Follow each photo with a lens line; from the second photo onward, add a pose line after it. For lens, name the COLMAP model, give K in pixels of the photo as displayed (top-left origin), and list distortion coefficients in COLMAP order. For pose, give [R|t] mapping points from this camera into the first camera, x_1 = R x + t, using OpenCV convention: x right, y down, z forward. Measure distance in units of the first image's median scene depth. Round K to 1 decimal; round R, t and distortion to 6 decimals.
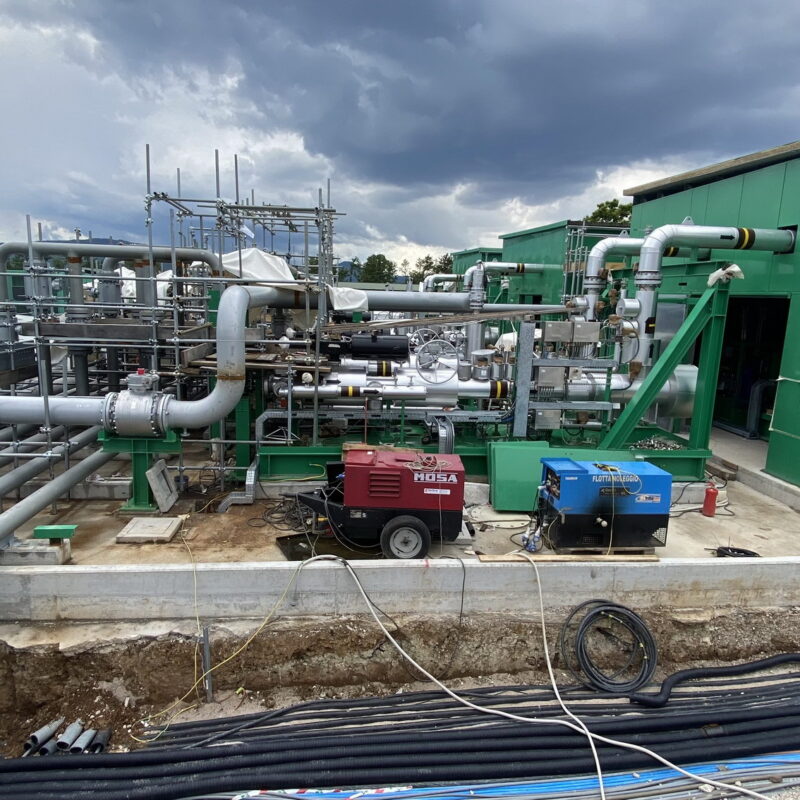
lens RADIAL K [[574.7, 0, 401.5], [0, 574.7, 396.4], [0, 0, 1]] dist [0.083882, -0.104524]
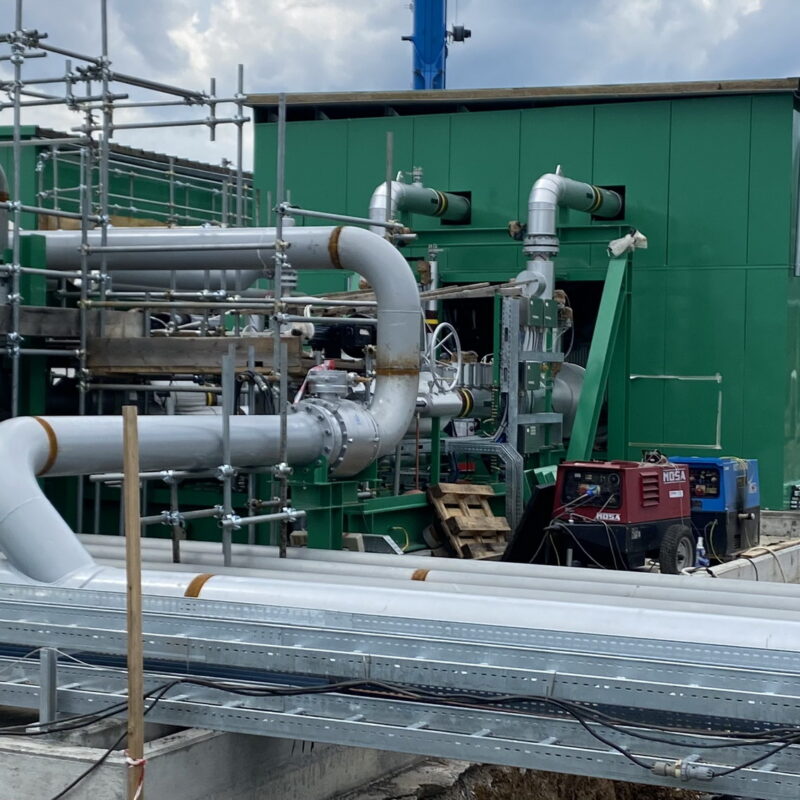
lens RADIAL K [[1754.0, 0, 400.0], [0, 1754.0, 400.0], [0, 0, 1]] dist [0.246824, -1.193788]
pose [[0.532716, -0.037242, 0.845474, -1.837296], [0.148805, 0.987589, -0.050257, 0.087504], [-0.833109, 0.152583, 0.531646, 0.013234]]
